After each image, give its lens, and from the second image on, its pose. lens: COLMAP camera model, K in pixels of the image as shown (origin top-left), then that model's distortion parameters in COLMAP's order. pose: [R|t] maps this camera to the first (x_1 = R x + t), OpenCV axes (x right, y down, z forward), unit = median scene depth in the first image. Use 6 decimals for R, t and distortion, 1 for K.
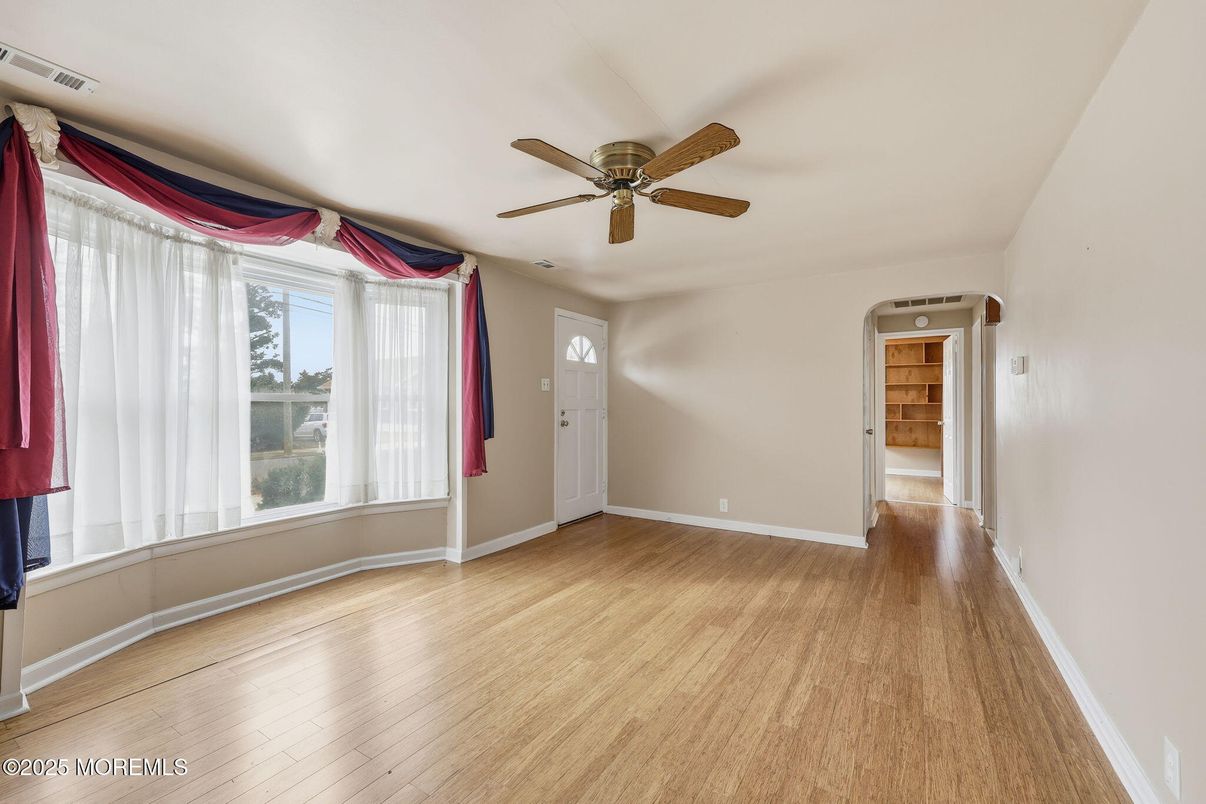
lens RADIAL K [[497.5, 0, 603.0], [0, 497.5, 411.4], [0, 0, 1]] dist [0.000740, 0.001379]
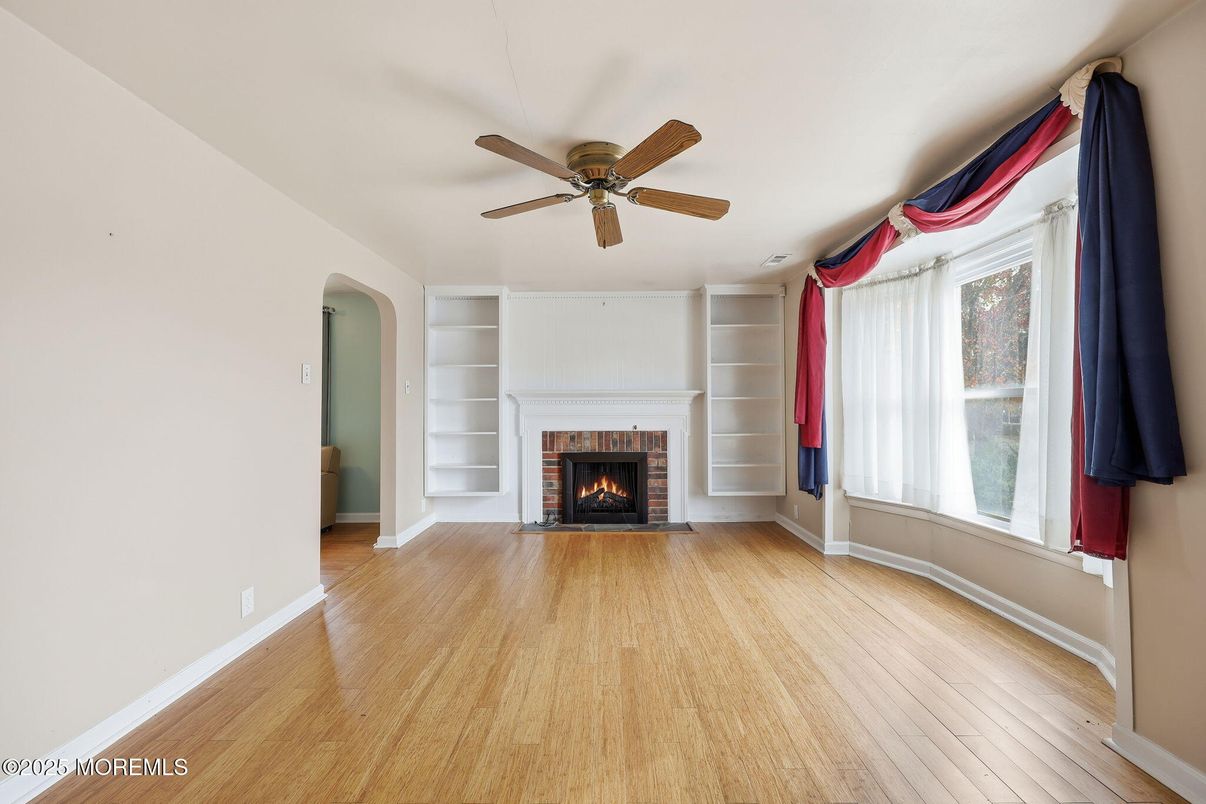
lens RADIAL K [[497.5, 0, 604.3], [0, 497.5, 402.1], [0, 0, 1]] dist [0.000740, 0.001379]
pose [[-0.851052, -0.001616, -0.525079, 0.504534], [0.000140, 0.999995, -0.003304, -0.010356], [0.525081, -0.002886, -0.851047, 1.672706]]
